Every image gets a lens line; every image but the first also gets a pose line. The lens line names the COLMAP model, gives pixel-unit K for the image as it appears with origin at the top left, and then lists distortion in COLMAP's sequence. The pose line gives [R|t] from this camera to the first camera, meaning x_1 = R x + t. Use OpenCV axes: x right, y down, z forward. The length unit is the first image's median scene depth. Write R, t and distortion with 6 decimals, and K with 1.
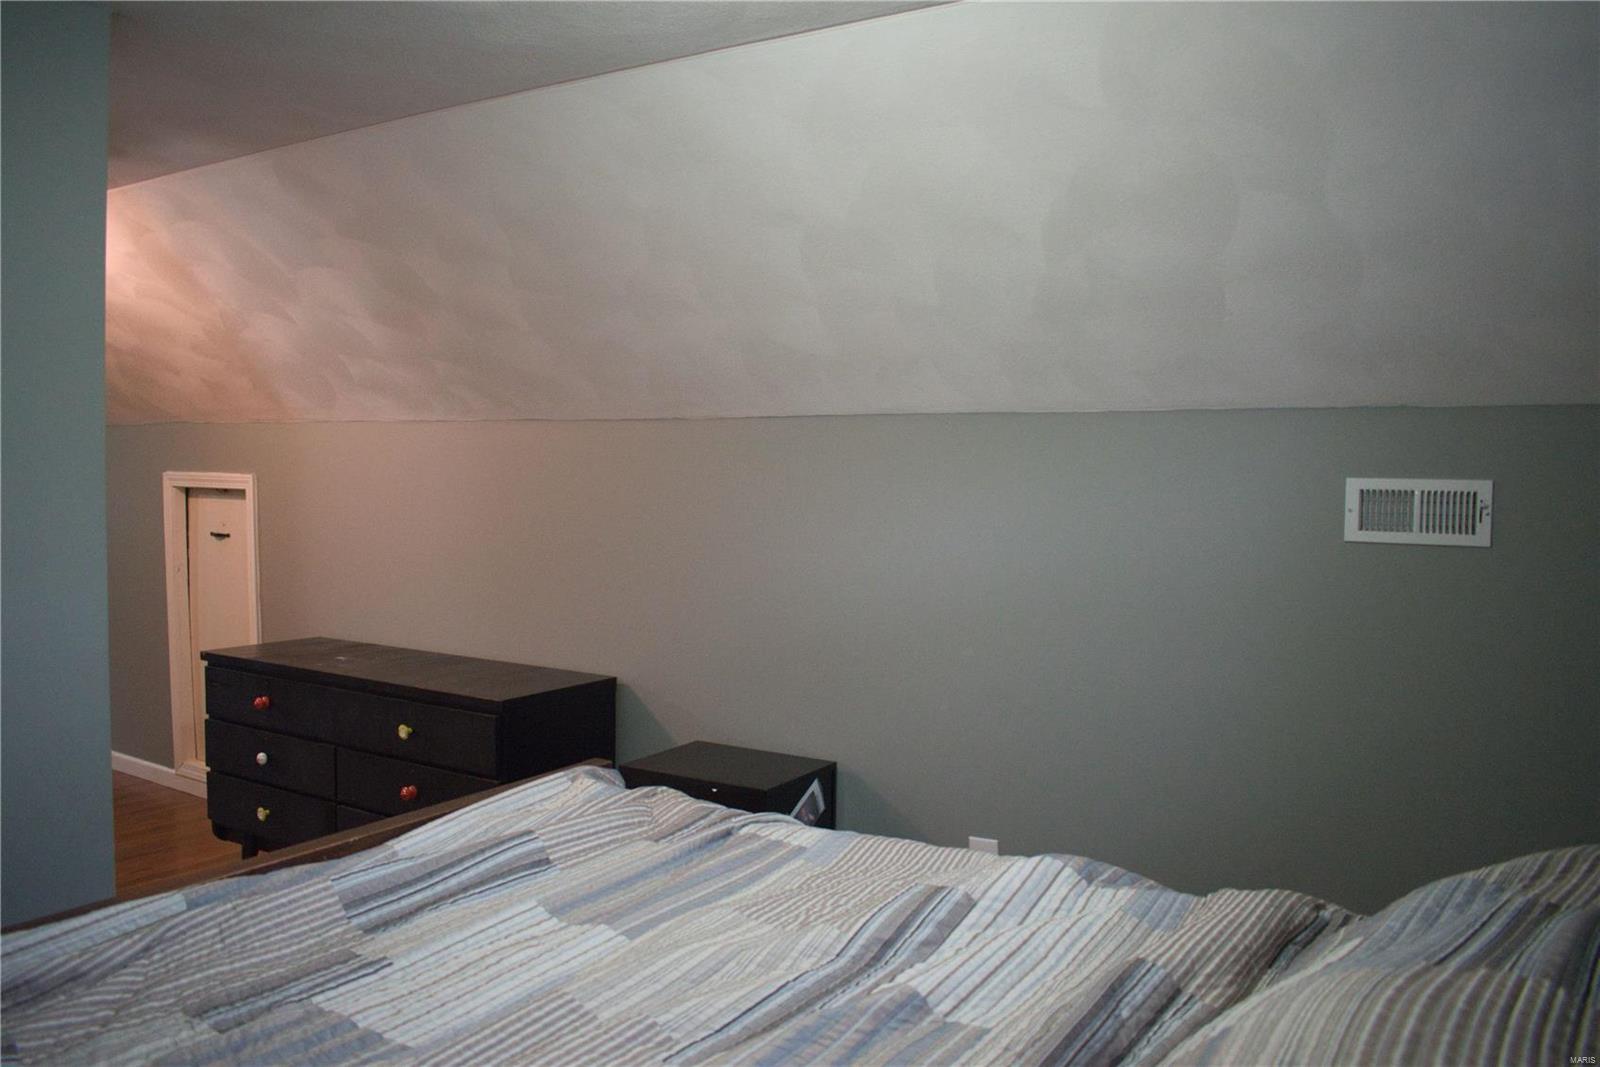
lens RADIAL K [[1255.7, 0, 806.2], [0, 1255.7, 537.9], [0, 0, 1]] dist [-0.091813, 0.011895]
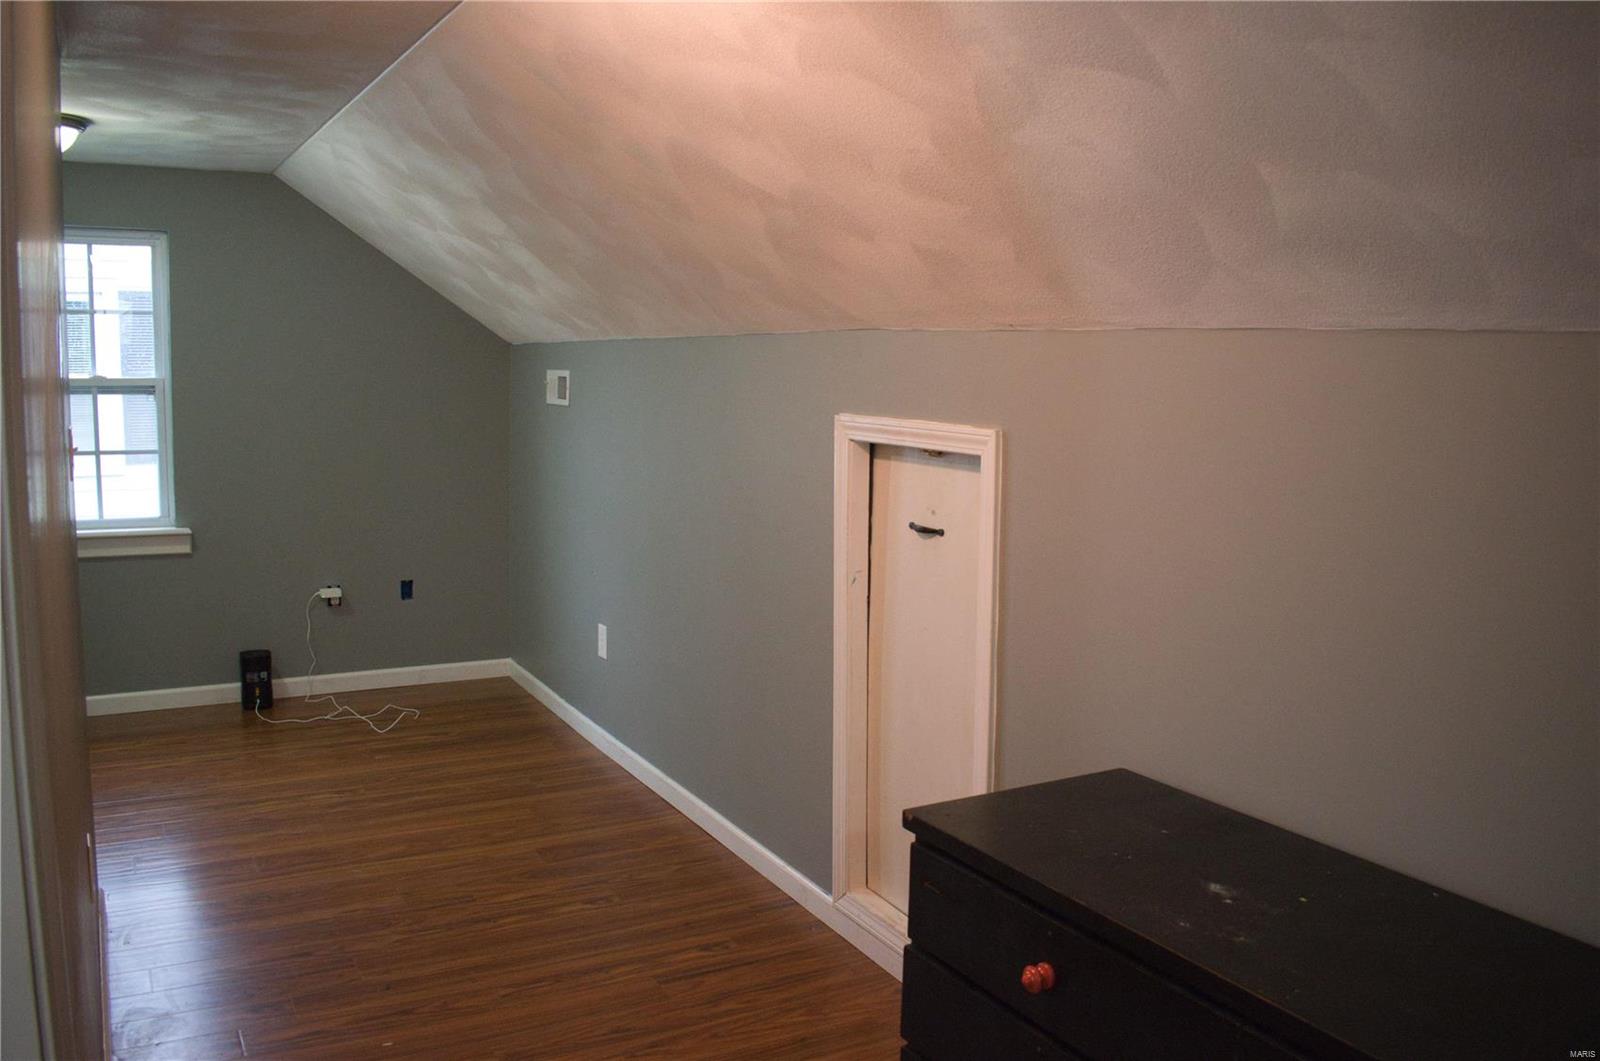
lens RADIAL K [[1255.7, 0, 806.2], [0, 1255.7, 534.9], [0, 0, 1]] dist [-0.091813, 0.011895]
pose [[0.881119, 0.068116, -0.467963, -0.305245], [-0.035651, 0.996324, 0.077897, -0.052065], [0.471549, -0.051954, 0.880308, 0.557146]]
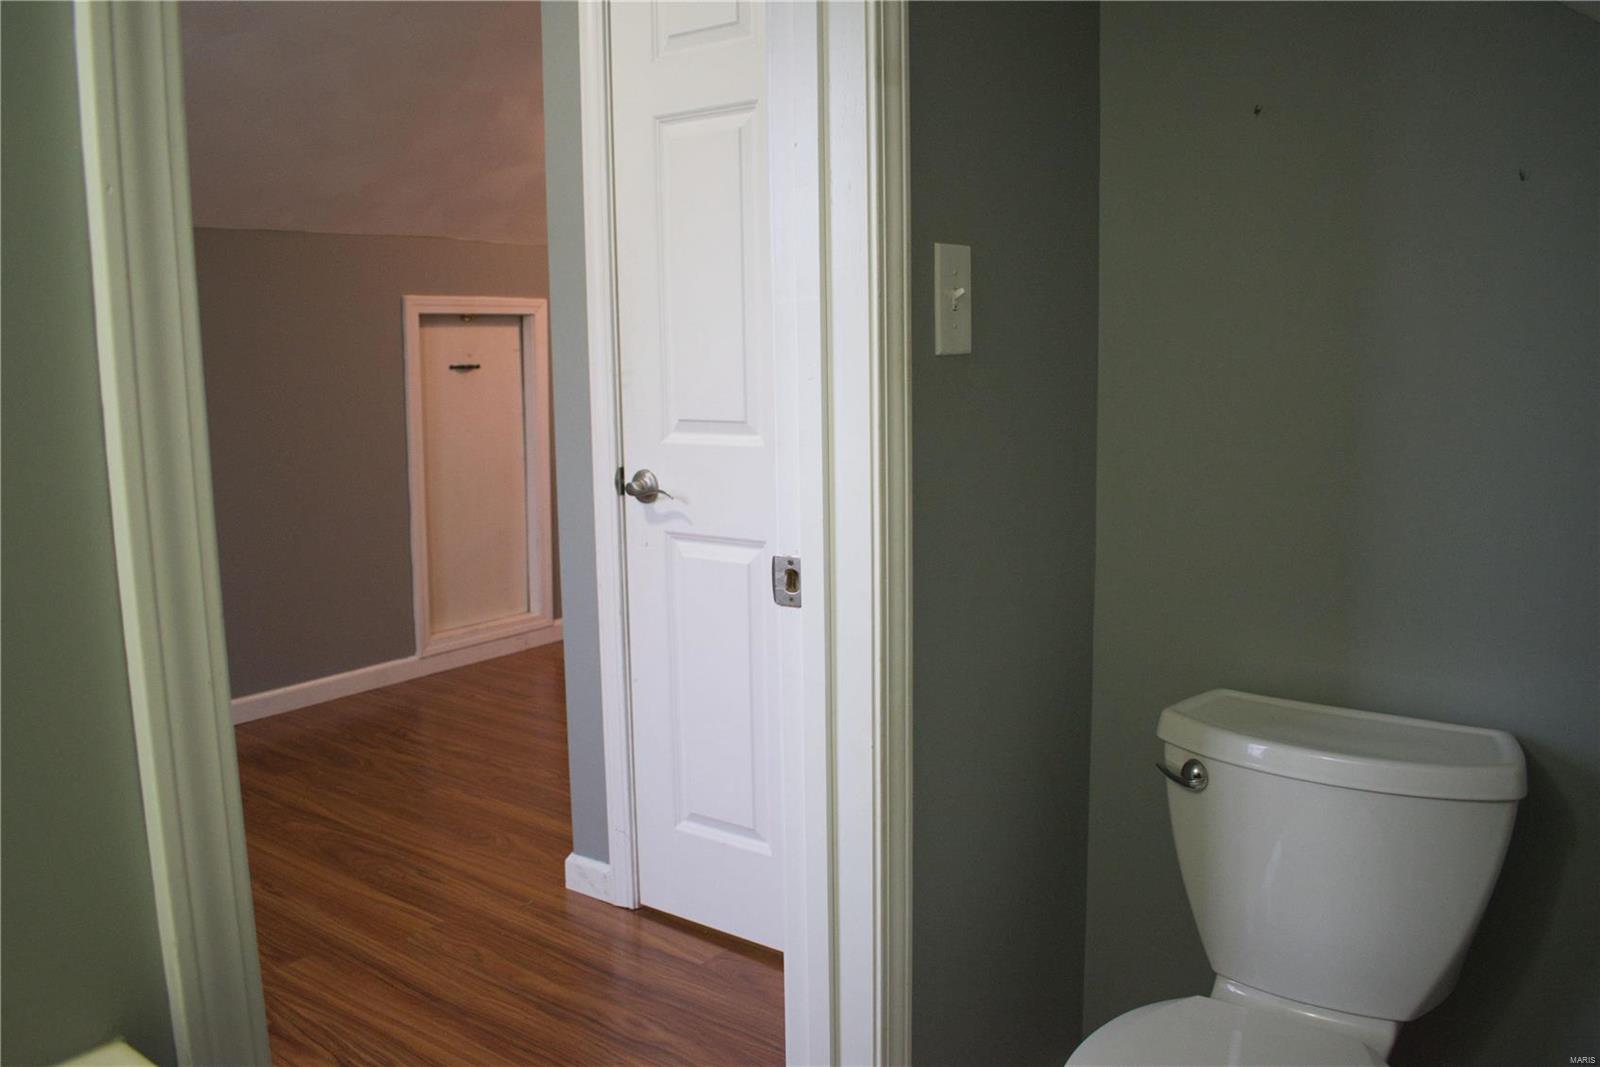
lens RADIAL K [[1255.7, 0, 806.2], [0, 1255.7, 537.9], [0, 0, 1]] dist [-0.091813, 0.011895]
pose [[0.088009, -0.186726, 0.978462, -1.639035], [0.040851, 0.982124, 0.183751, -0.044293], [-0.995282, 0.023799, 0.094064, 0.809706]]
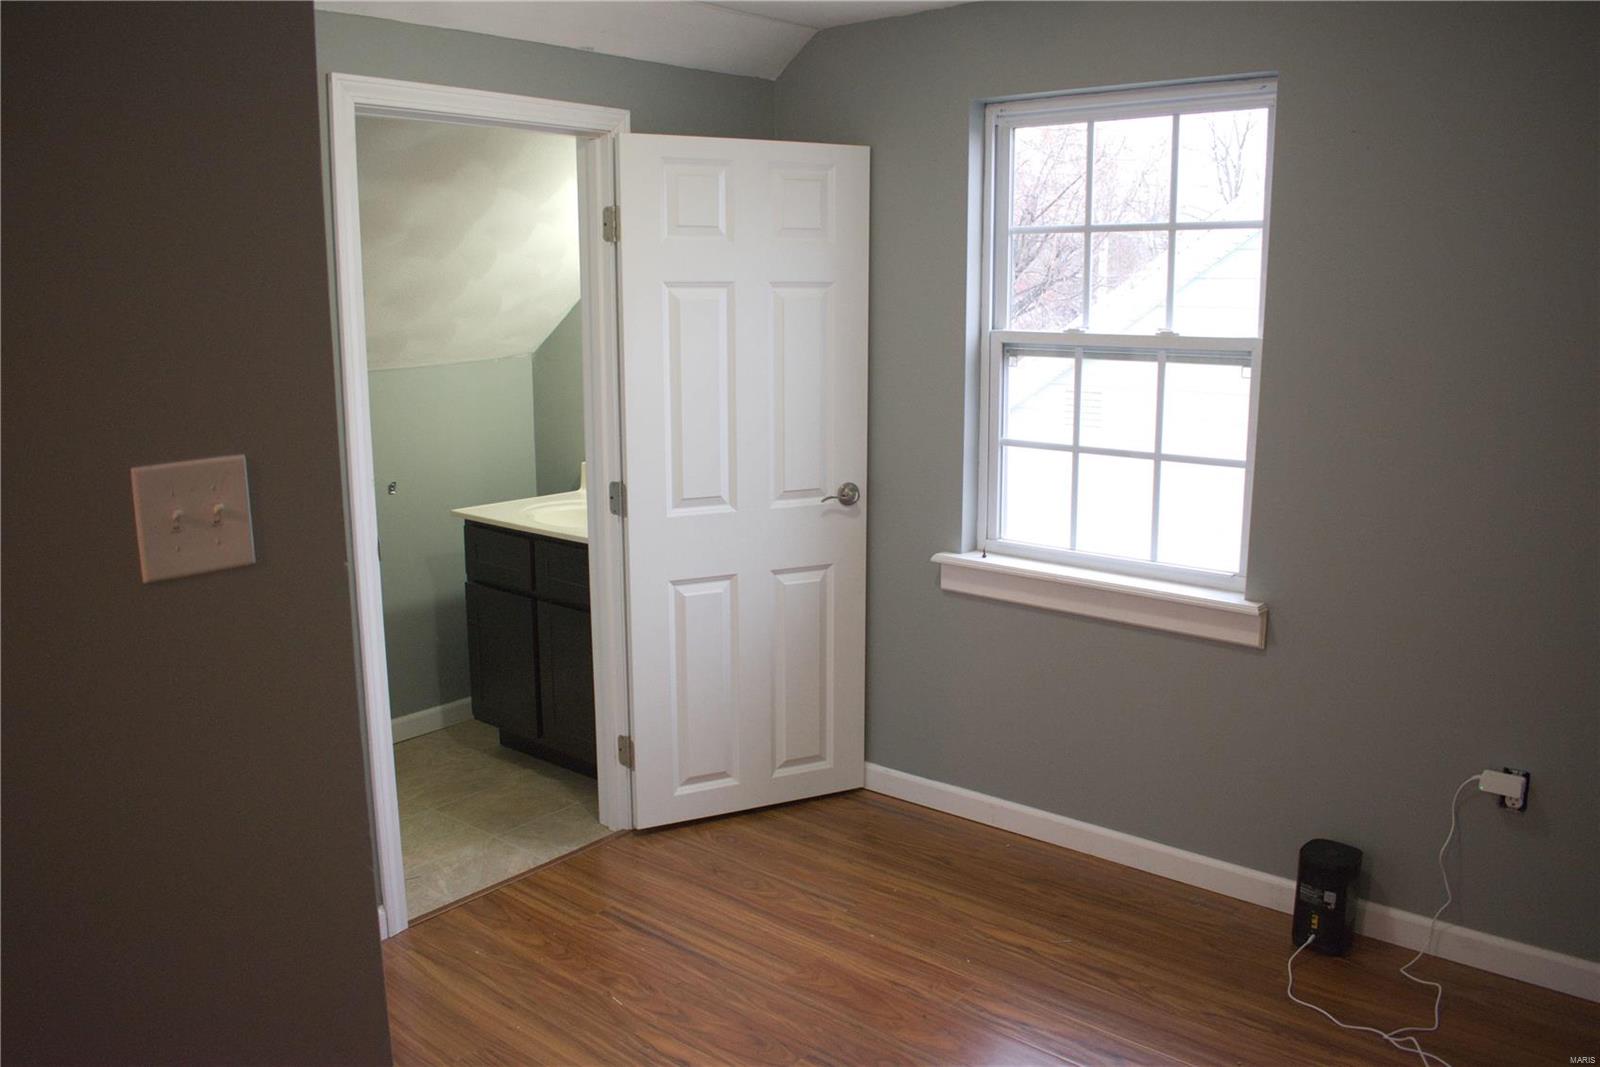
lens RADIAL K [[1255.7, 0, 806.2], [0, 1255.7, 537.9], [0, 0, 1]] dist [-0.091813, 0.011895]
pose [[-0.148371, 0.182164, -0.972009, -0.668116], [-0.048664, 0.980353, 0.191156, -0.095975], [0.987734, 0.075663, -0.136591, 1.124220]]
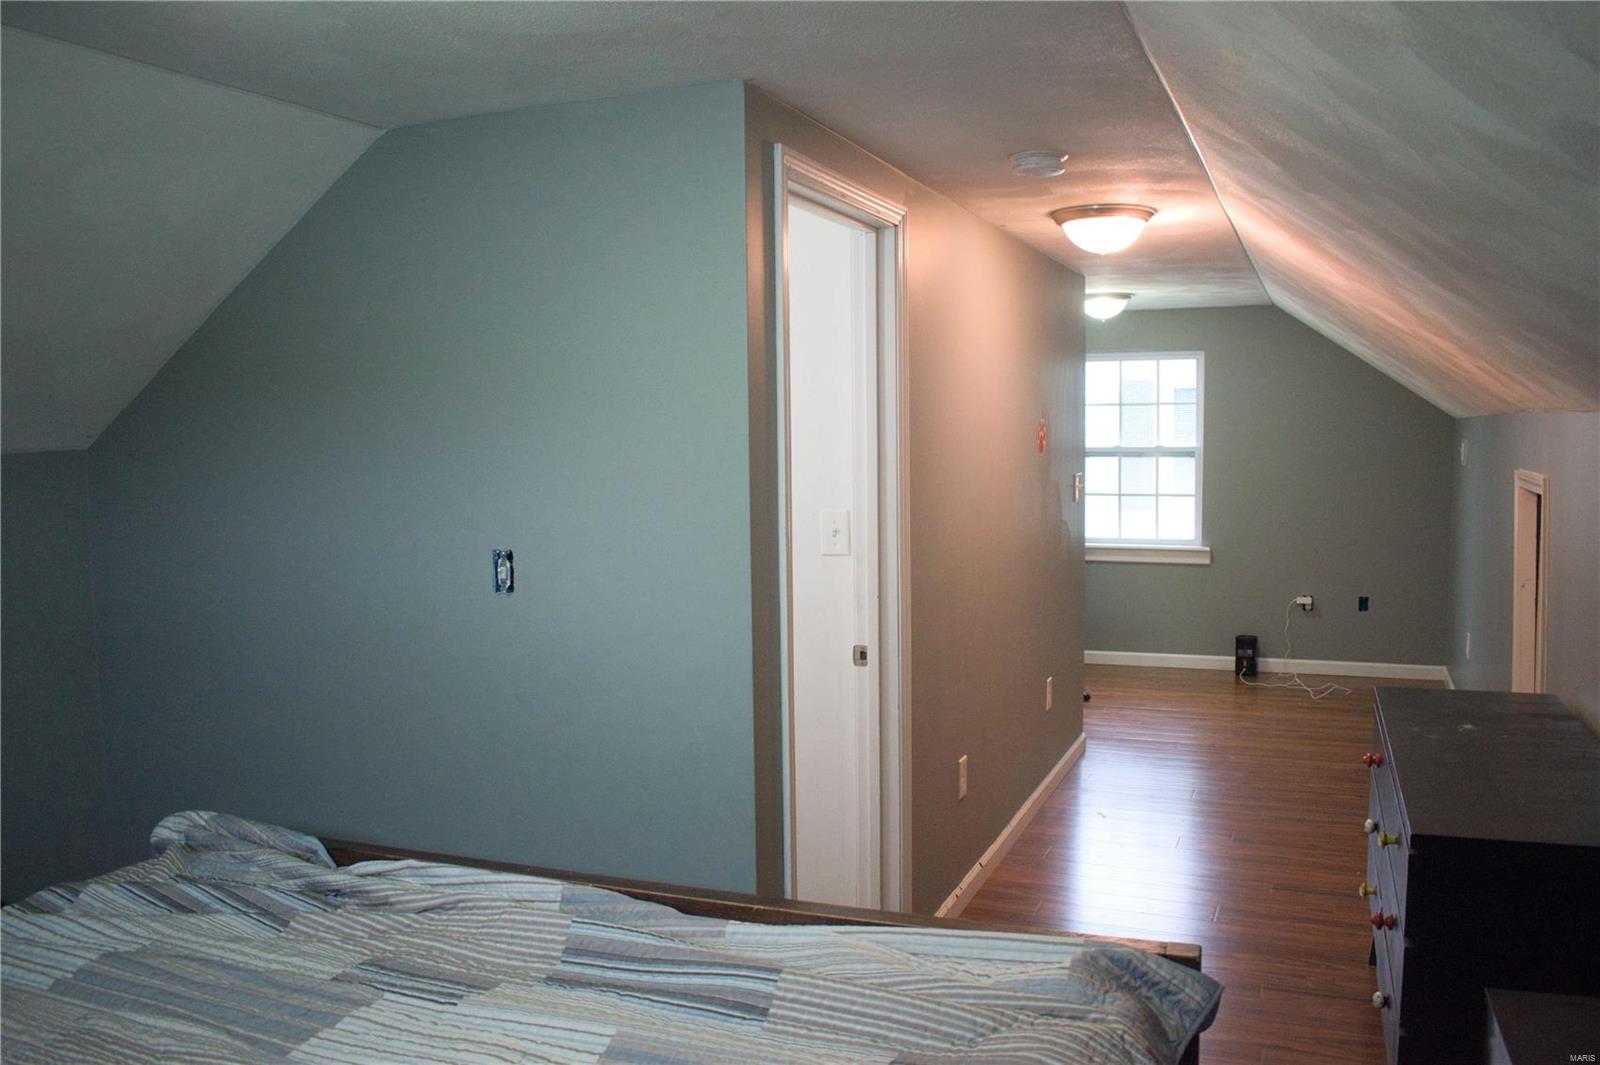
lens RADIAL K [[1311.0, 0, 801.6], [0, 1311.0, 538.4], [0, 0, 1]] dist [-0.088299, 0.012553]
pose [[0.163480, 0.067987, -0.984201, 0.307310], [-0.038125, 0.997313, 0.062560, -0.051622], [0.985810, 0.027295, 0.165633, 0.443769]]
